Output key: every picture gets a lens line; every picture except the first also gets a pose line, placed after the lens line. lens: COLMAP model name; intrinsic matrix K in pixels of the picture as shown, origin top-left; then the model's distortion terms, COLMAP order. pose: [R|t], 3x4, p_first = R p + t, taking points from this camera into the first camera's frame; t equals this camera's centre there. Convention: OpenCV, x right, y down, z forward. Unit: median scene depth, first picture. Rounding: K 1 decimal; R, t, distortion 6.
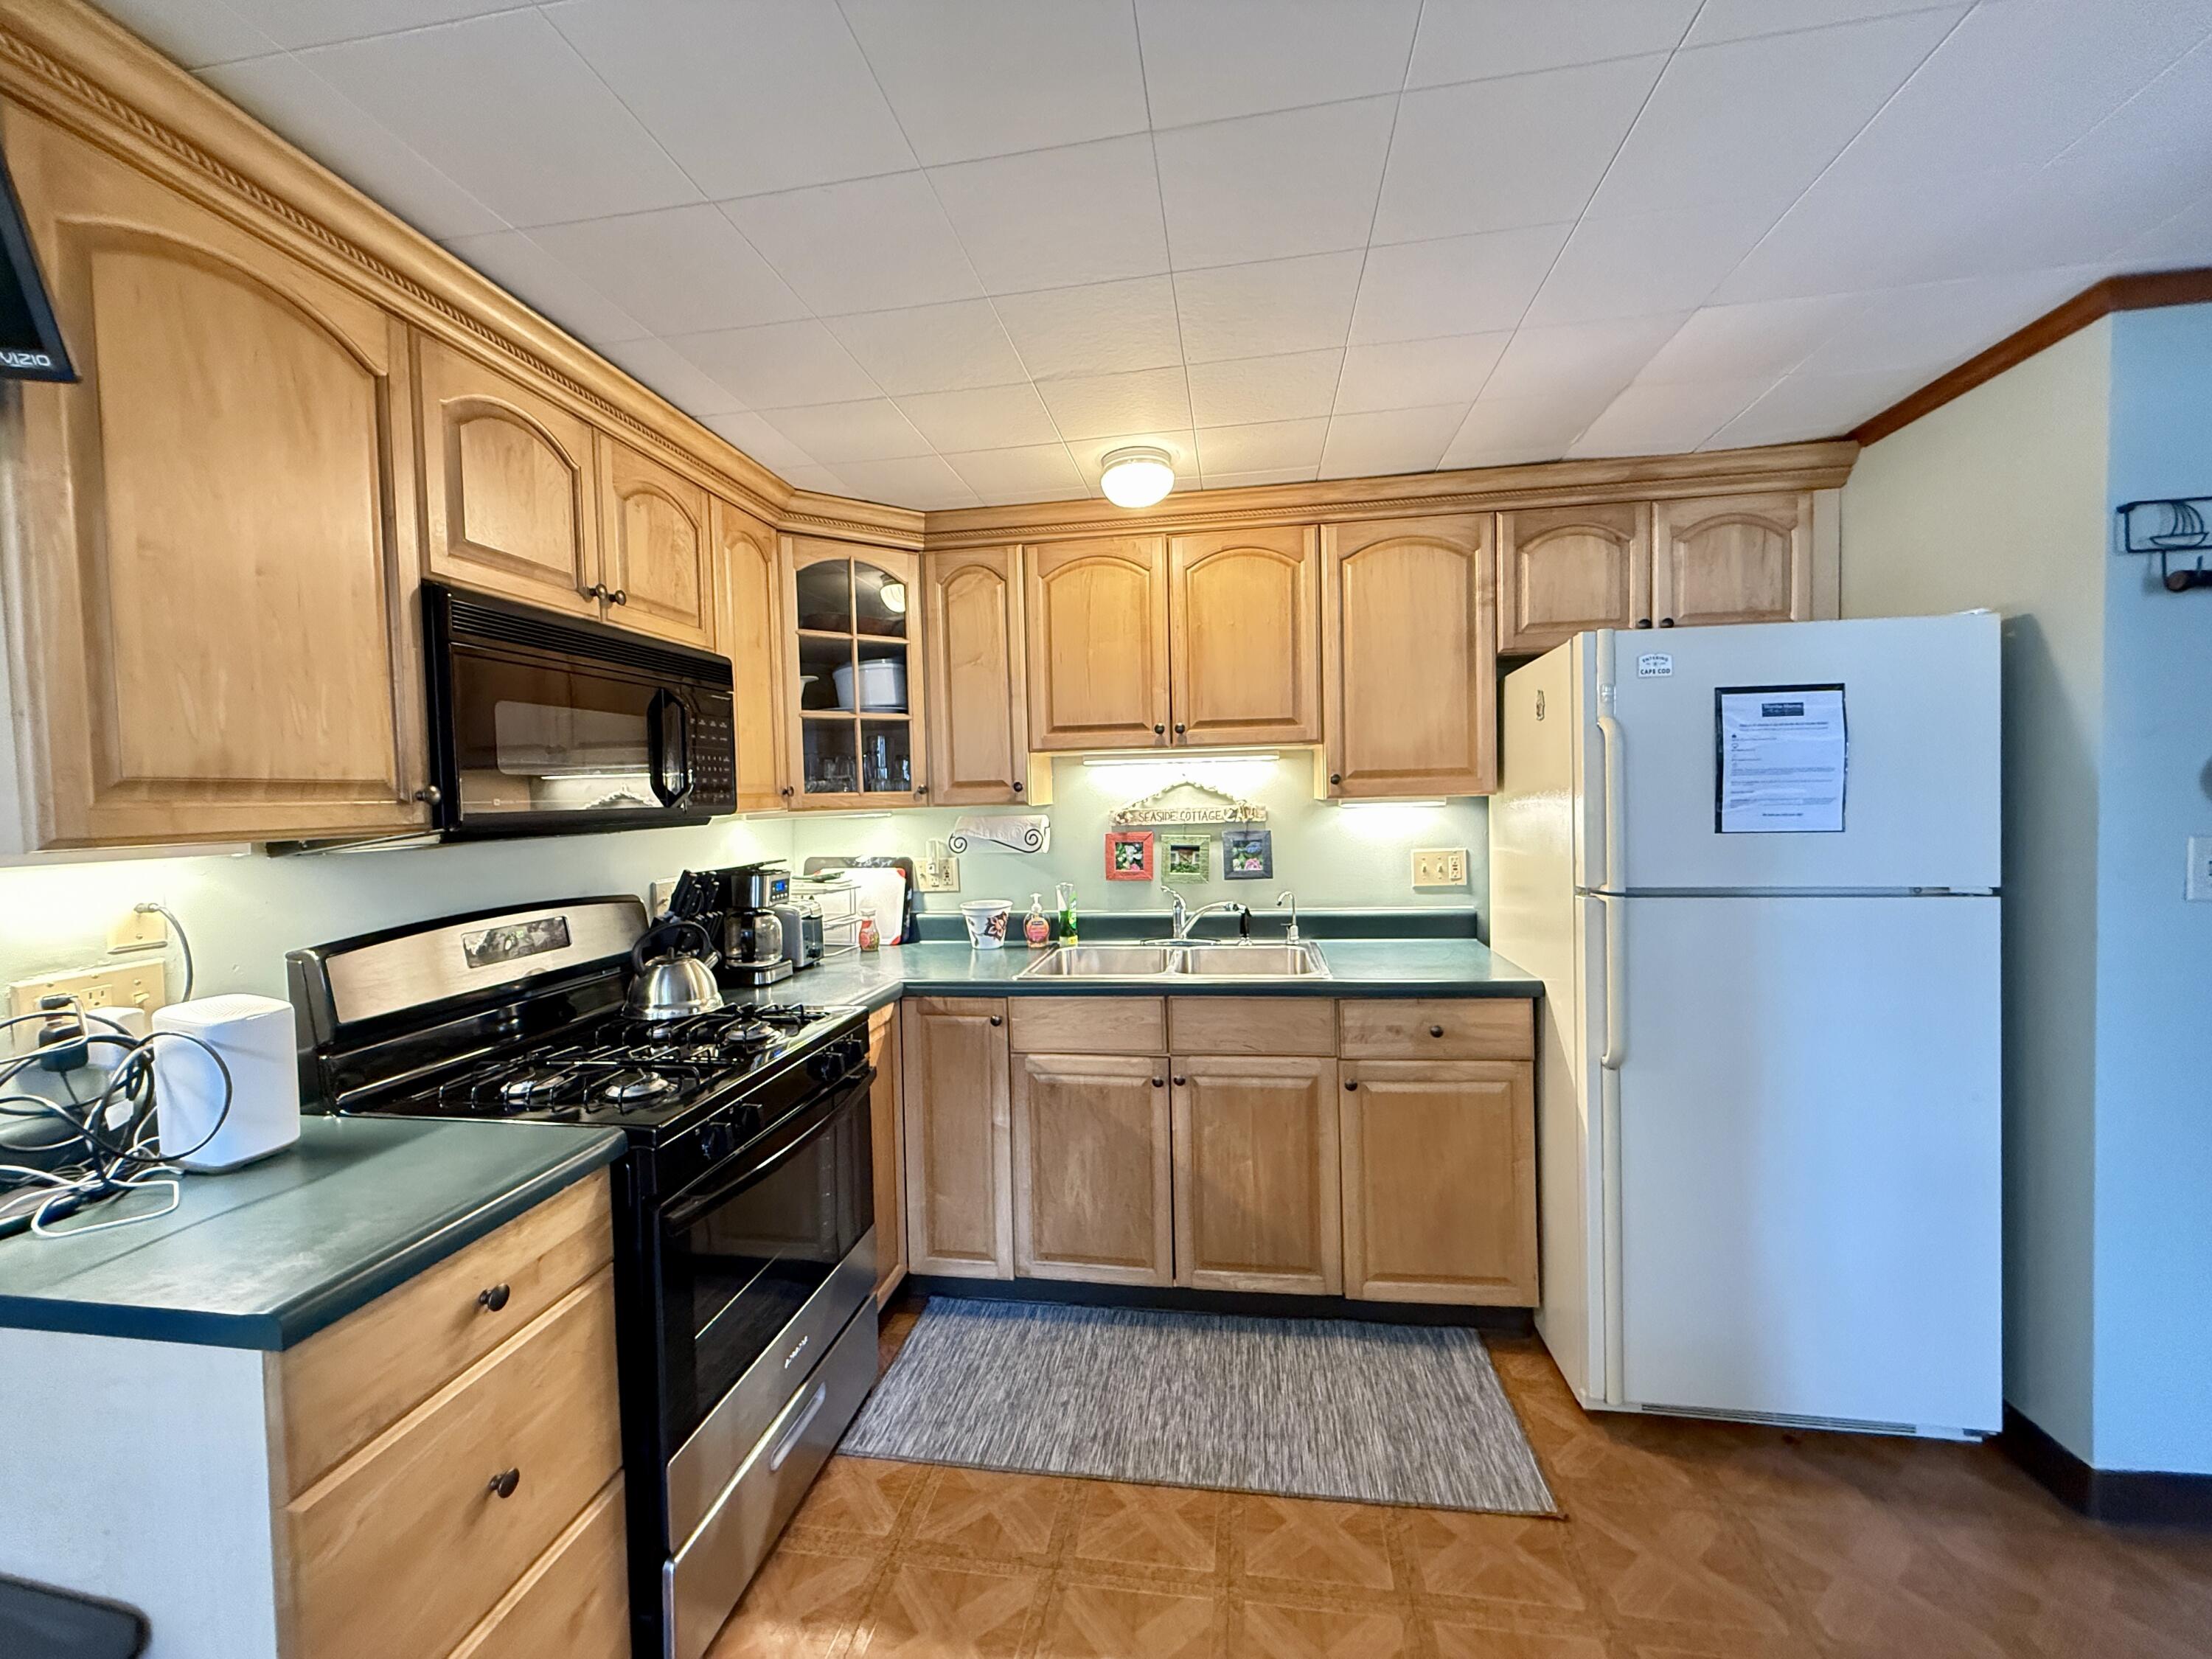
lens RADIAL K [[882.6, 0, 1100.7], [0, 882.6, 828.9], [0, 0, 1]] dist [-0.000663, 0.000347]
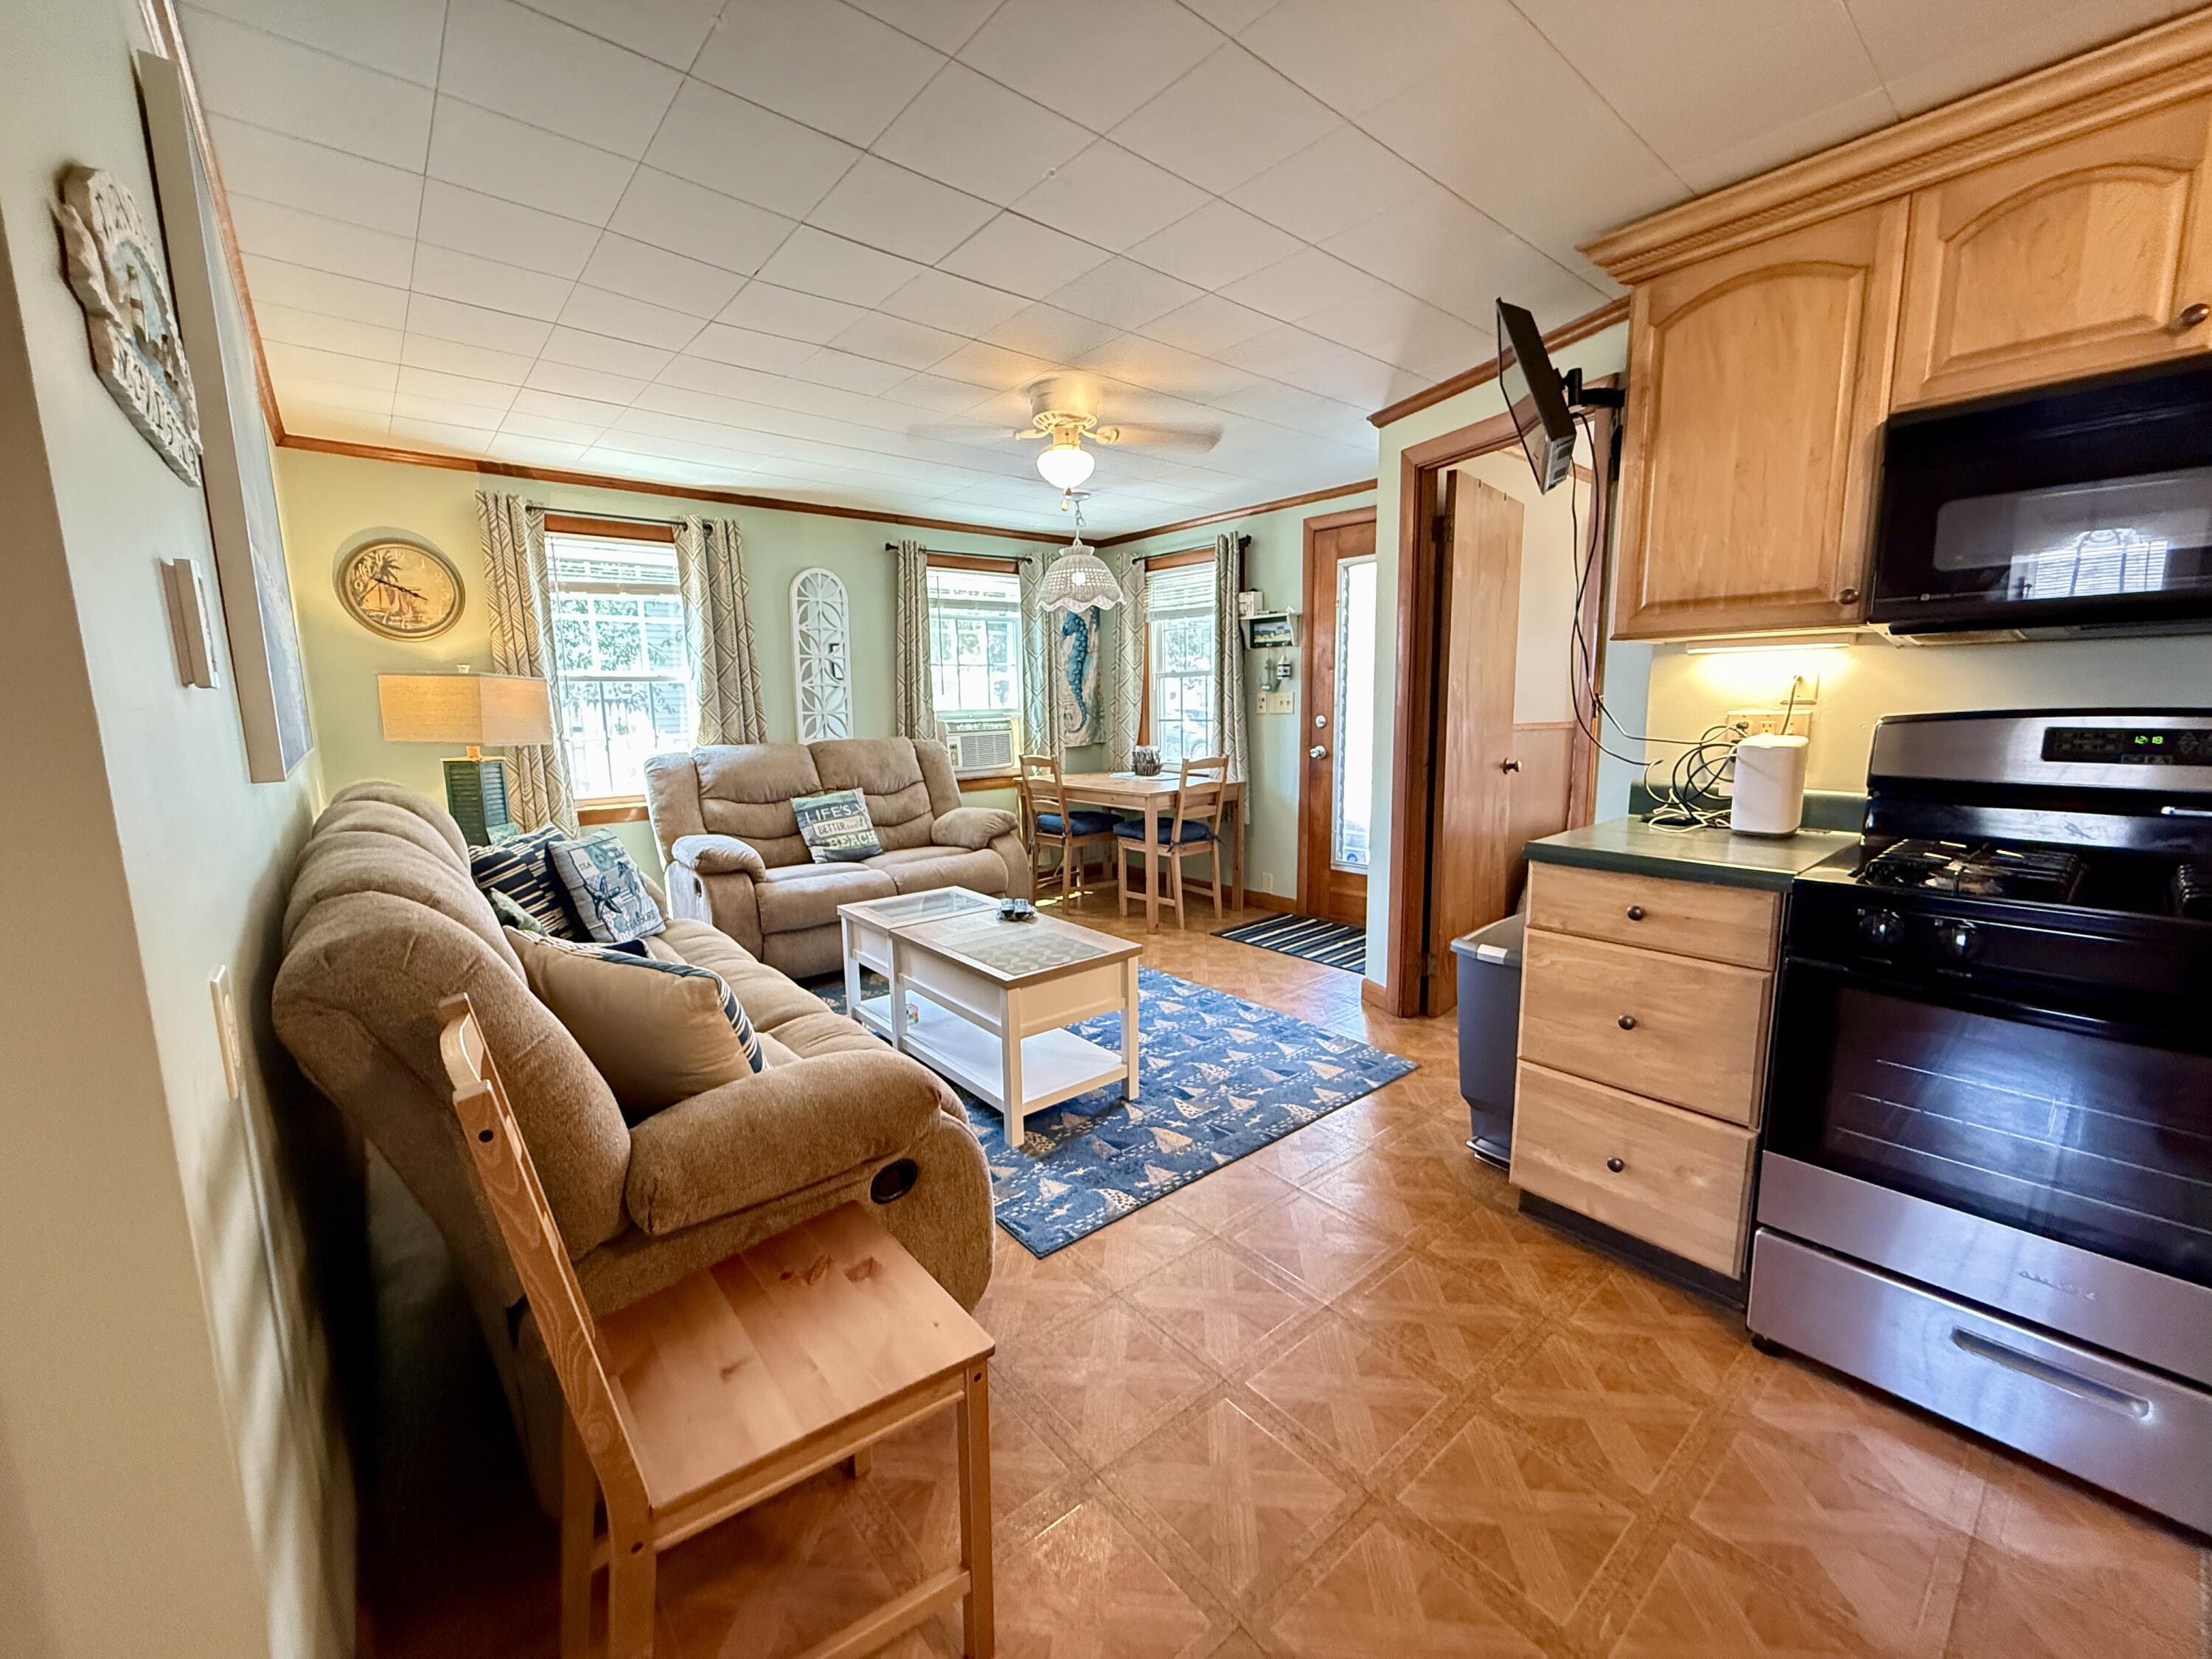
lens RADIAL K [[882.6, 0, 1097.1], [0, 882.6, 827.1], [0, 0, 1]] dist [-0.000663, 0.000347]
pose [[-0.652782, 0.146475, -0.743250, 0.568439], [0.004833, 0.981914, 0.189266, 0.025366], [0.757530, 0.119957, -0.641684, 0.611068]]
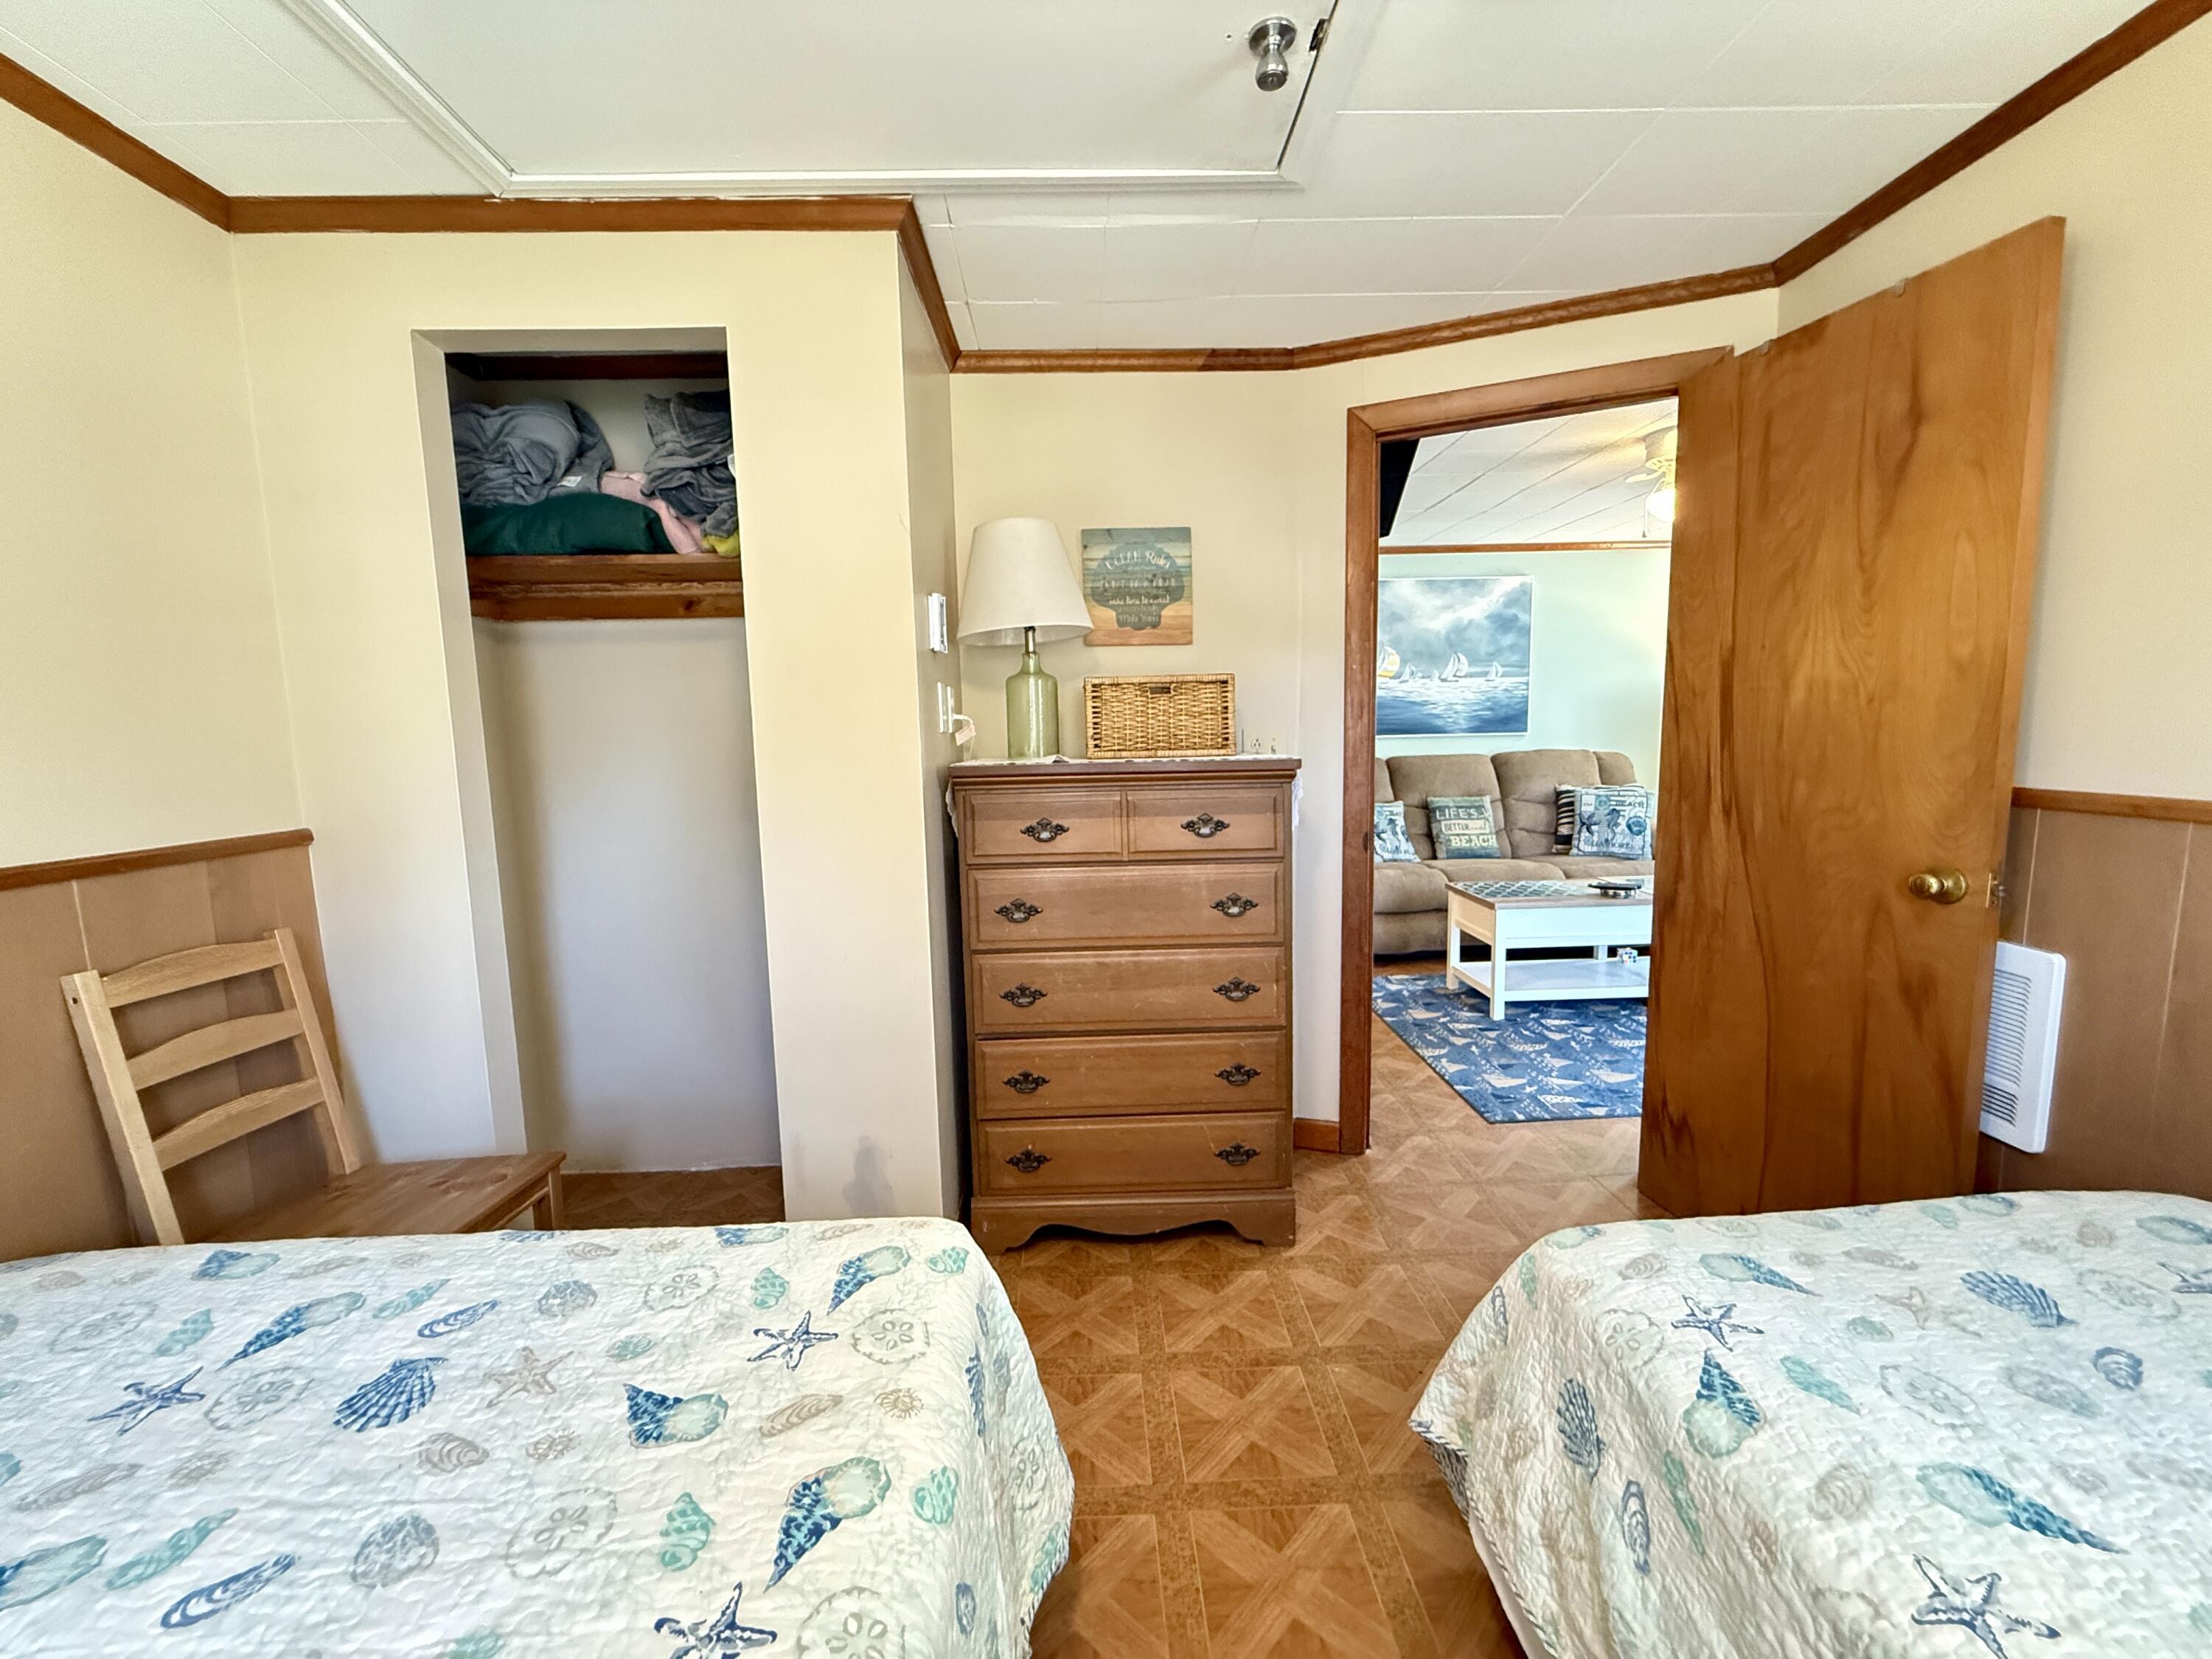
lens RADIAL K [[882.6, 0, 1102.6], [0, 882.6, 829.1], [0, 0, 1]] dist [-0.000663, 0.000347]
pose [[-0.194296, -0.081595, 0.977543, -1.710669], [0.063602, 0.993390, 0.095559, 0.078144], [-0.978879, 0.080741, -0.187822, 0.887599]]
